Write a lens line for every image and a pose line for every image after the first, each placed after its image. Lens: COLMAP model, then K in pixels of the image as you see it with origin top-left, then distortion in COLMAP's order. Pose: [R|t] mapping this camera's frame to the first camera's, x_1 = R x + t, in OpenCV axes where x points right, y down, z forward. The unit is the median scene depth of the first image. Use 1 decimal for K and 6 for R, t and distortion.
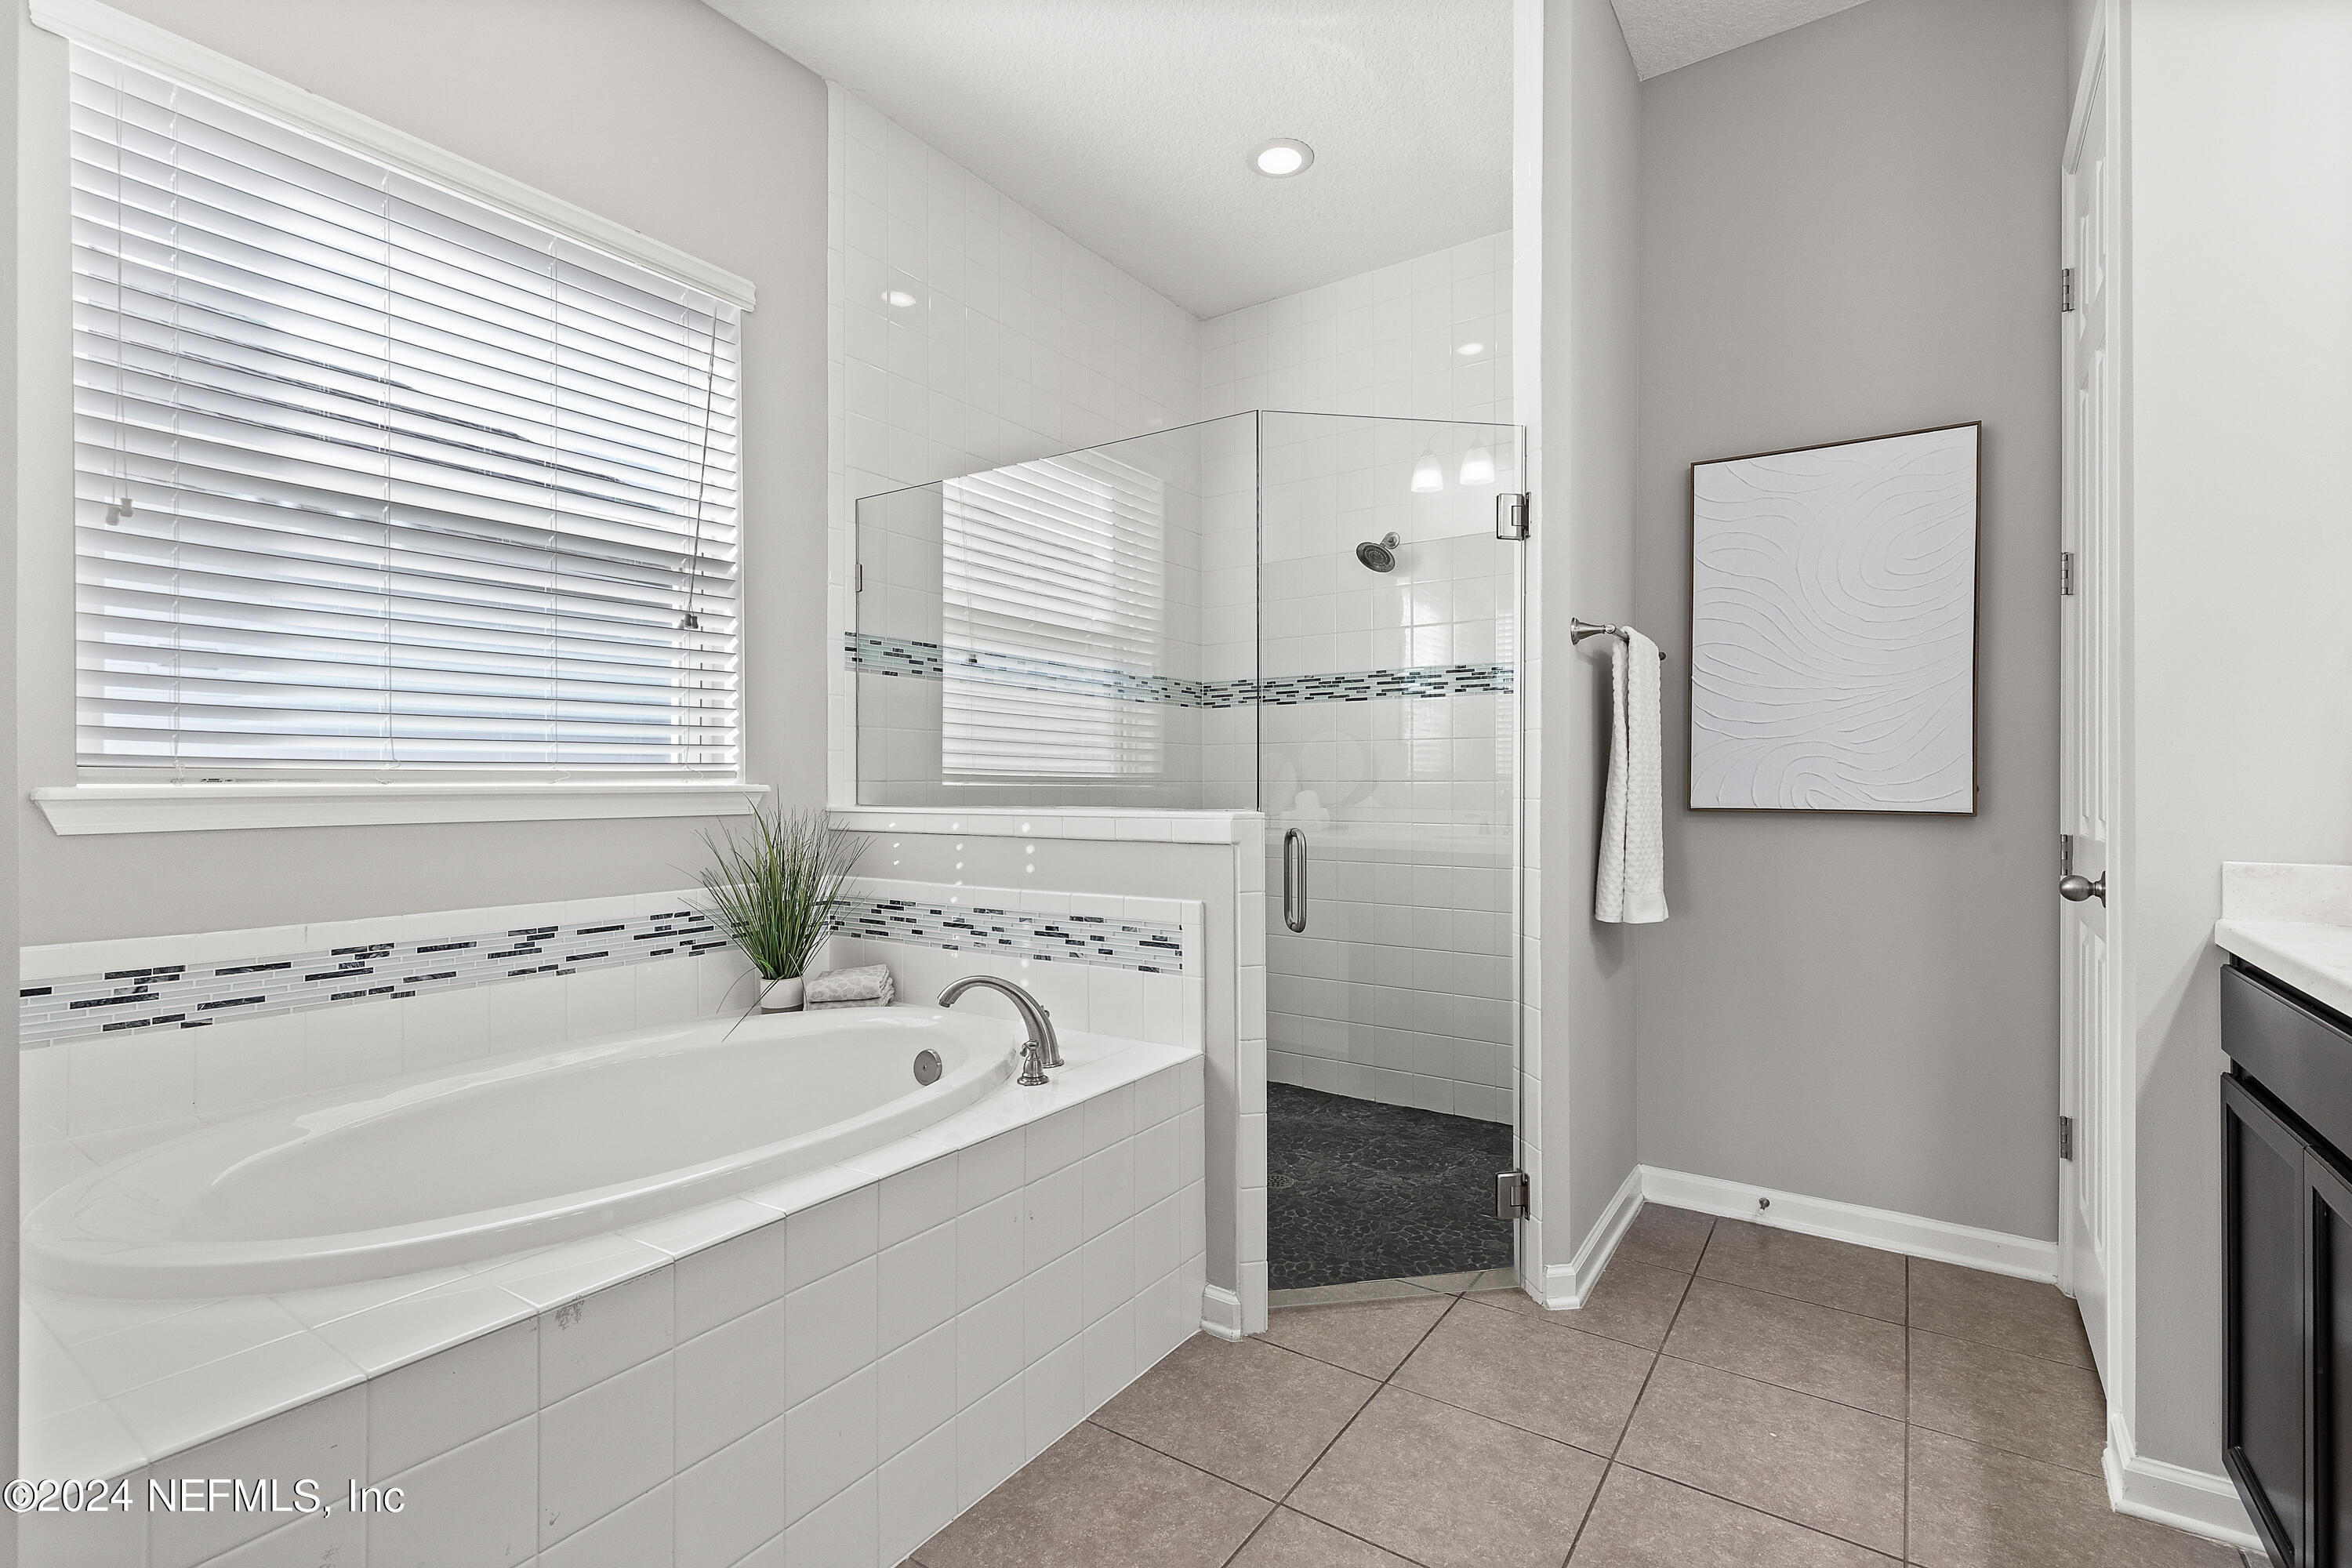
lens RADIAL K [[1074.6, 0, 1170.1], [0, 1074.6, 779.1], [0, 0, 1]] dist [0.001057, 0.000038]
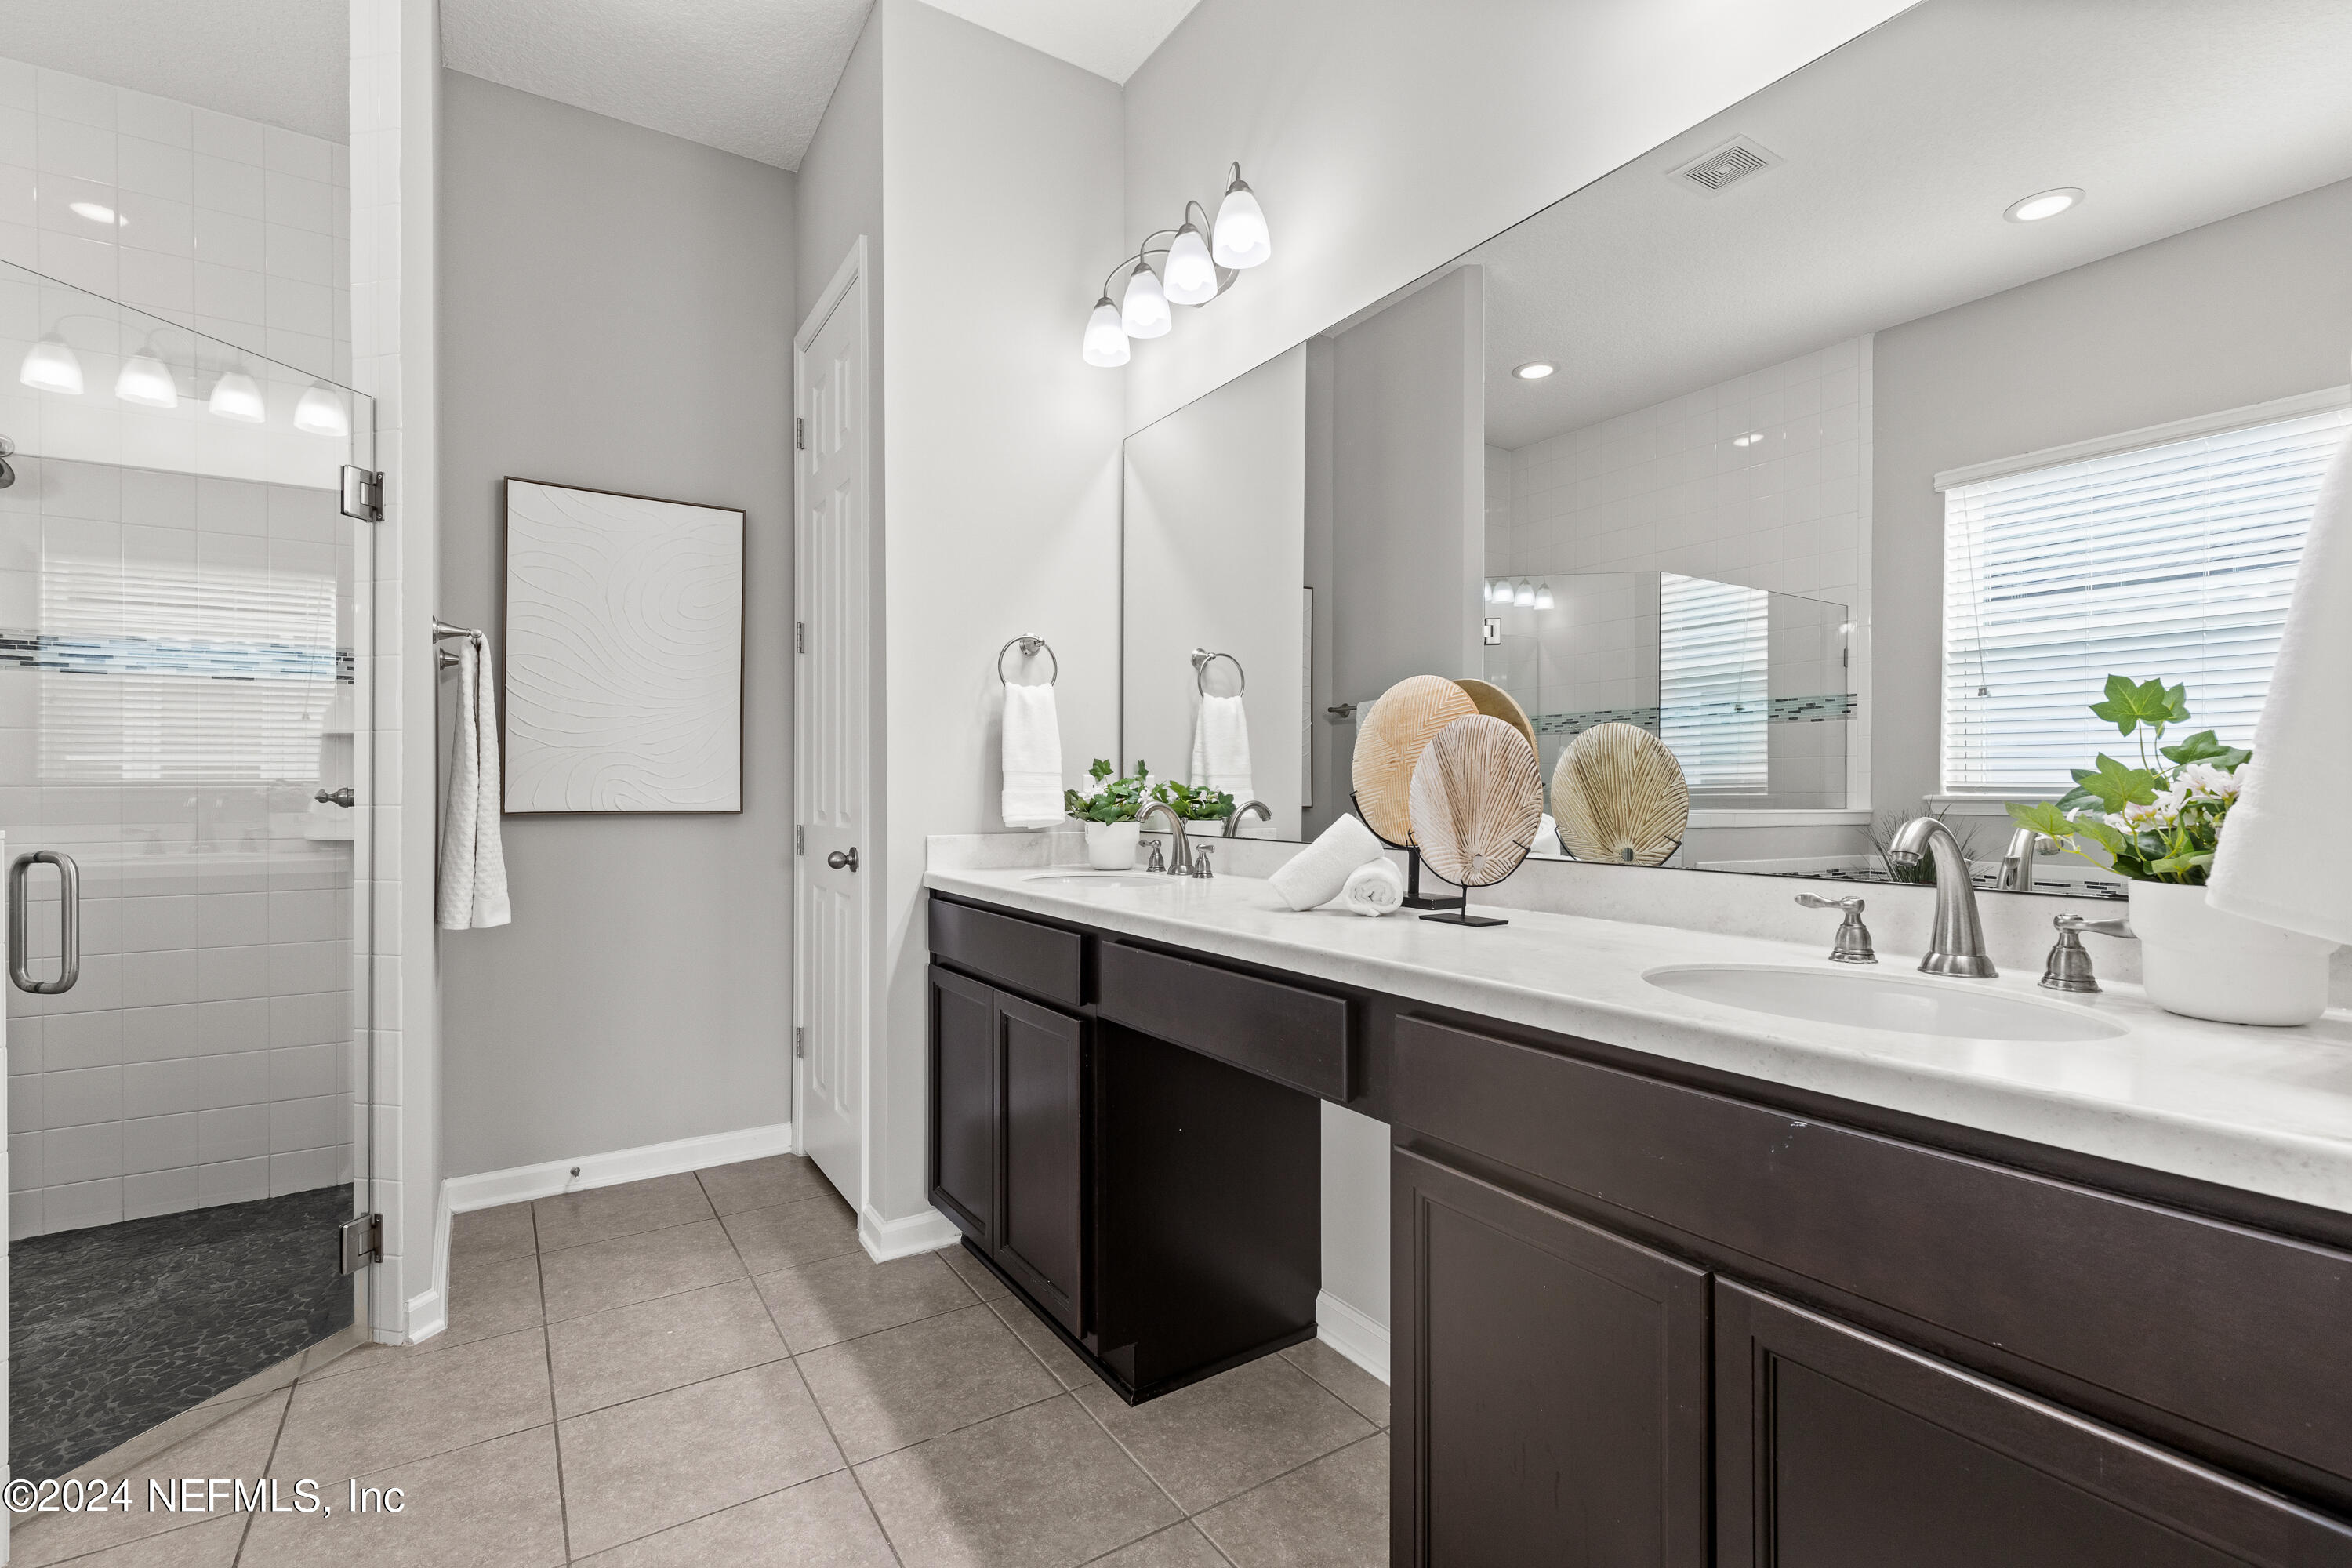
lens RADIAL K [[1074.6, 0, 1181.2], [0, 1074.6, 789.1], [0, 0, 1]] dist [0.001057, 0.000038]
pose [[0.375160, 0.000926, 0.926960, -0.264220], [-0.000946, 0.999999, -0.000616, 0.005398], [-0.926960, -0.000646, 0.375160, 0.020629]]
